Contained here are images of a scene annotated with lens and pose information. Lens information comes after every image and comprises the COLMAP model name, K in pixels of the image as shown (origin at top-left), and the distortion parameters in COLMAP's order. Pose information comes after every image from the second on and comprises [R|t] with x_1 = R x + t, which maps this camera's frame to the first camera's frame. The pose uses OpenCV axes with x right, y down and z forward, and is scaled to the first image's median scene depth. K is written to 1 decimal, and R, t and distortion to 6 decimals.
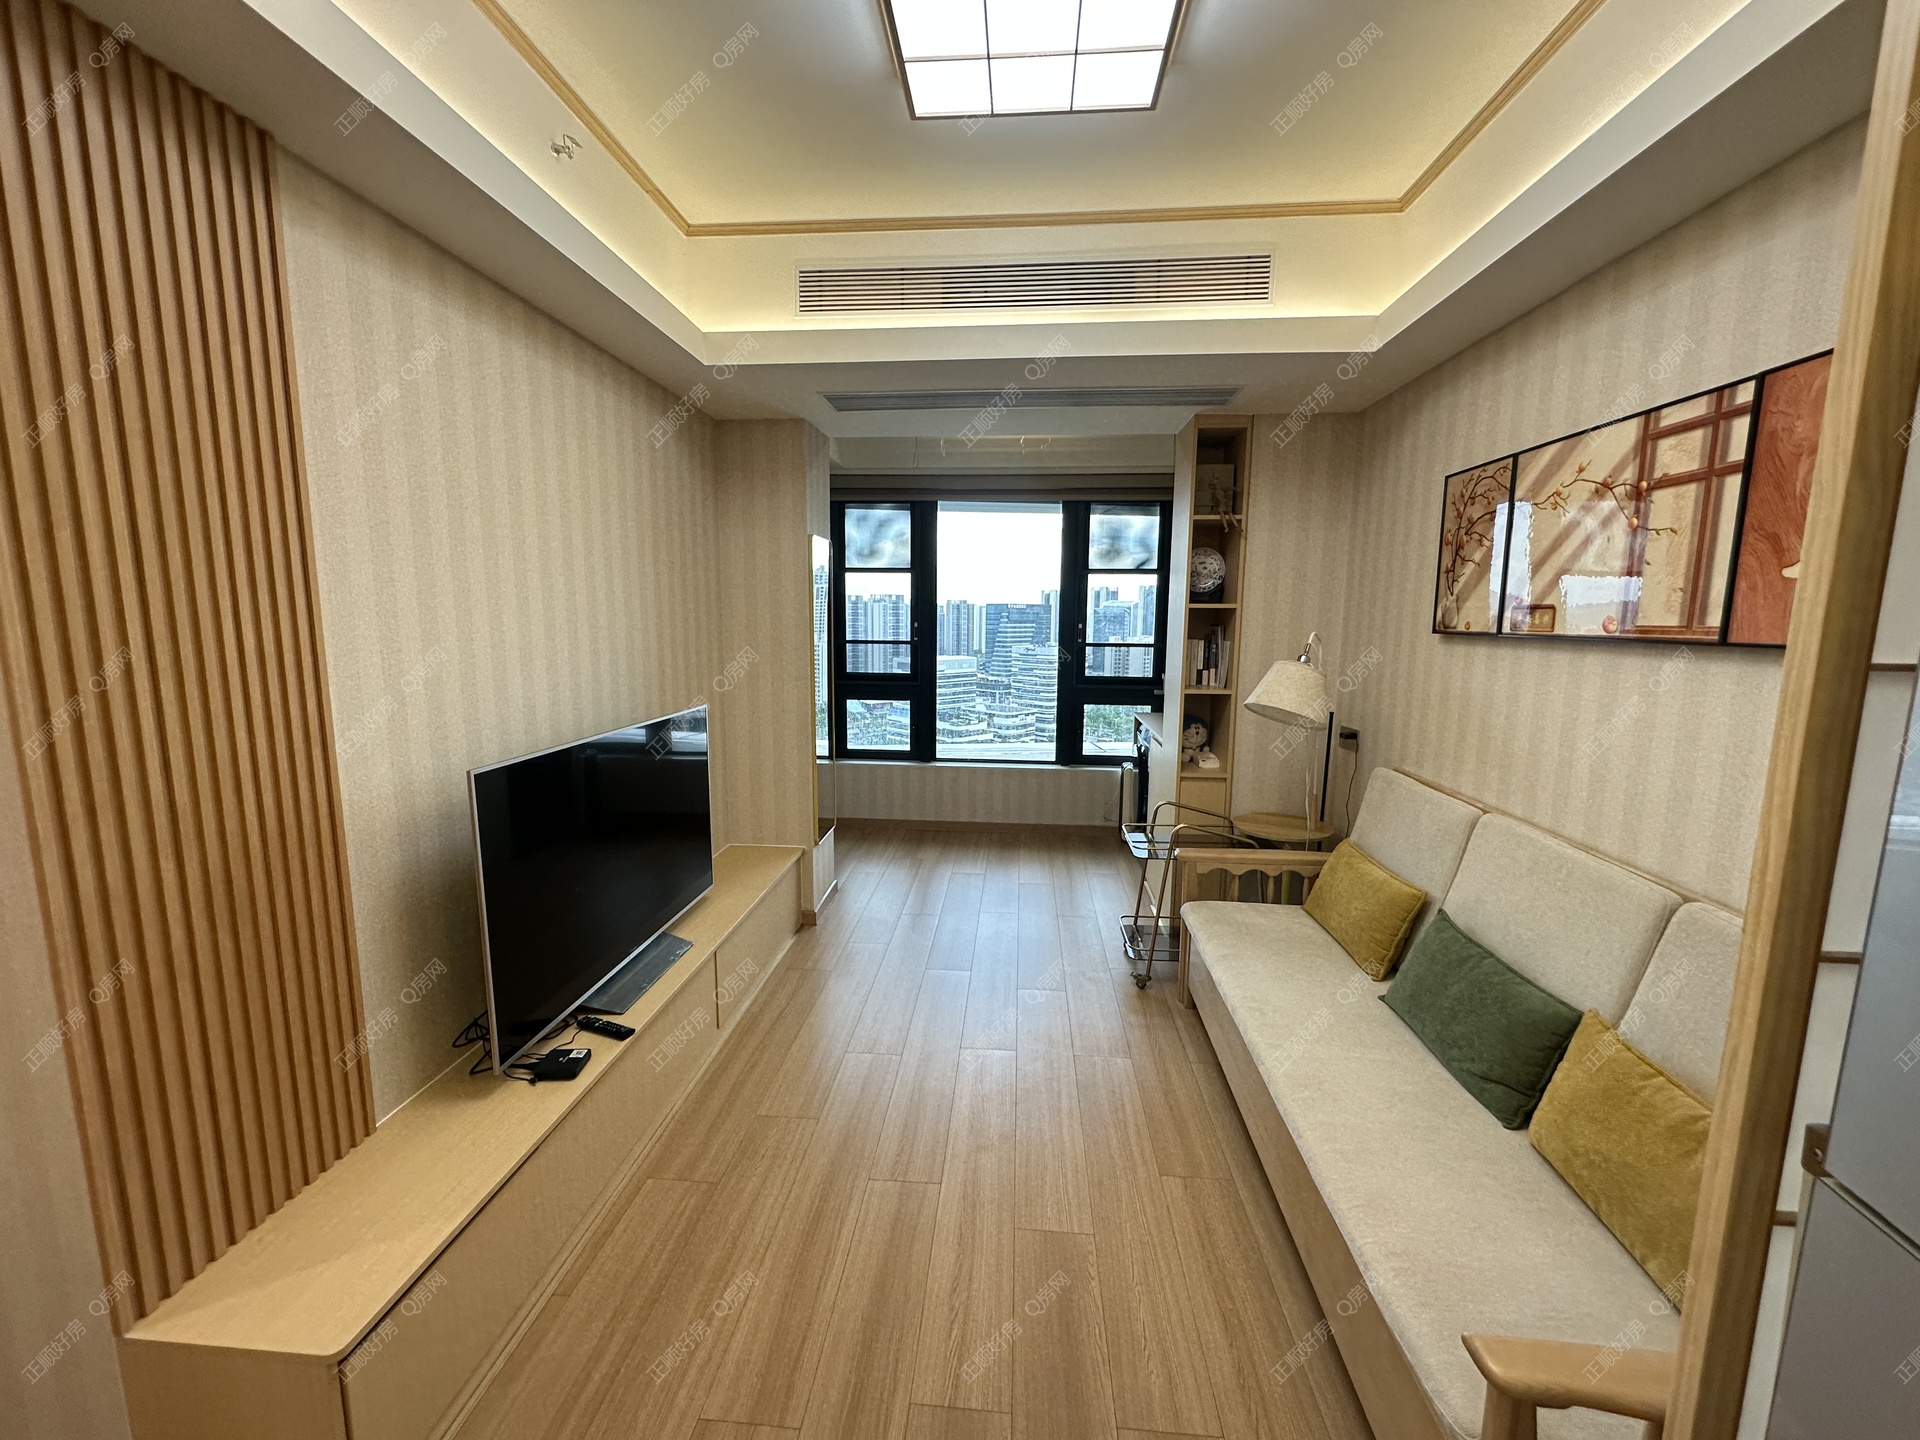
lens RADIAL K [[771.5, 0, 951.0], [0, 771.5, 718.2], [0, 0, 1]] dist [-0.003058, -0.000610]
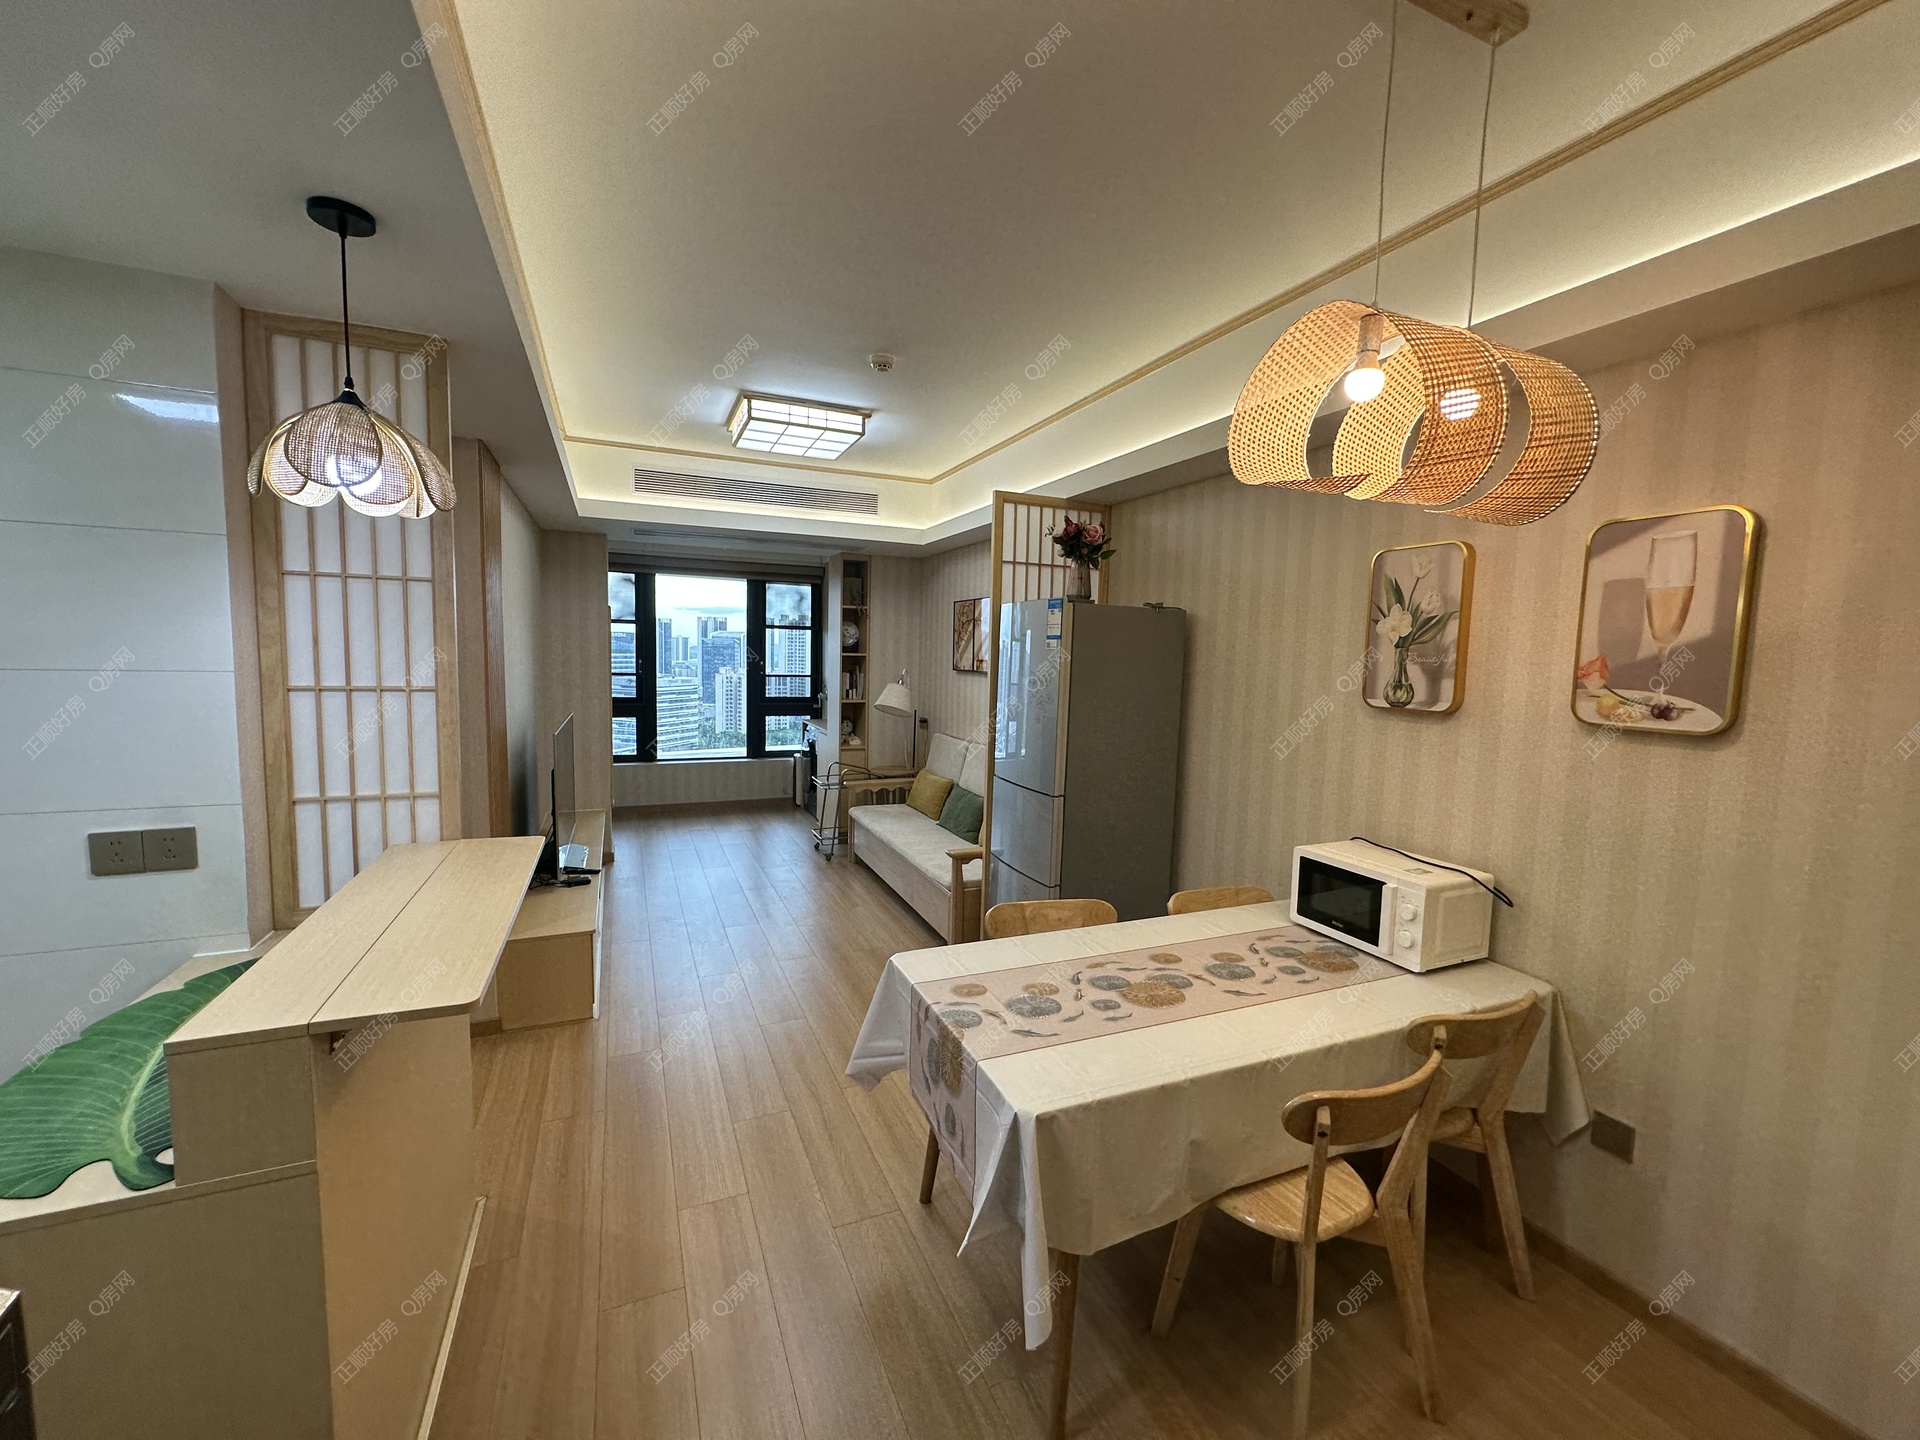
lens RADIAL K [[771.5, 0, 951.0], [0, 771.5, 718.2], [0, 0, 1]] dist [-0.003058, -0.000610]
pose [[0.880431, -0.029363, 0.473264, -0.335905], [0.048138, 0.998459, -0.027605, 0.068901], [-0.471724, 0.047086, 0.880488, -0.729336]]
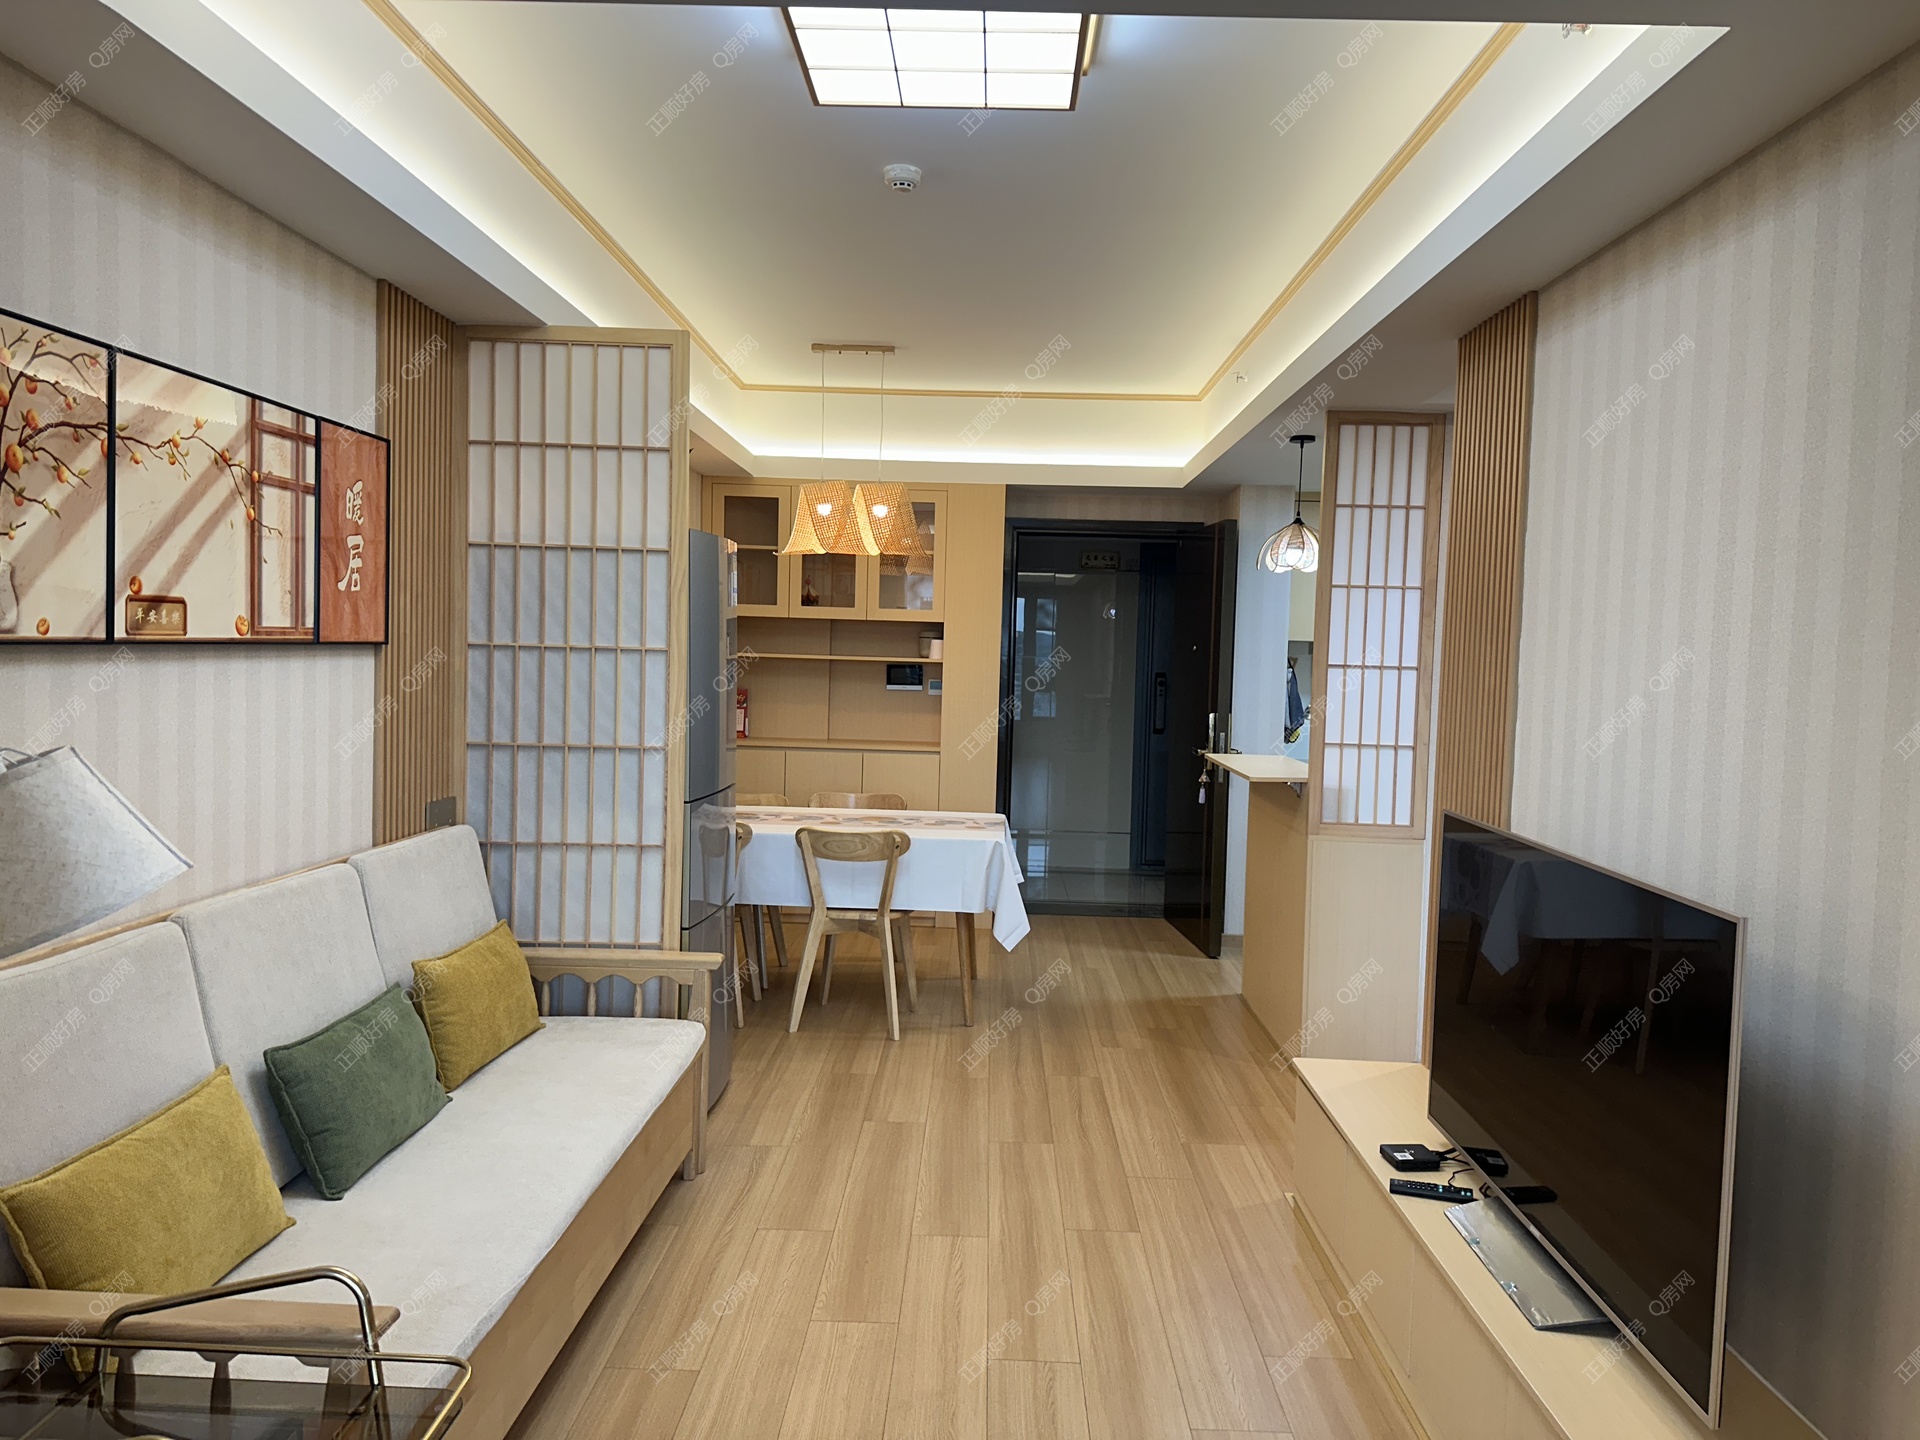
lens RADIAL K [[1339.1, 0, 943.8], [0, 1339.1, 732.2], [0, 0, 1]] dist [0.173667, -0.329845]
pose [[-0.997785, -0.035287, -0.056390, 0.075610], [-0.045533, 0.980292, 0.192233, -0.167823], [0.048496, 0.194375, -0.979728, 1.282243]]
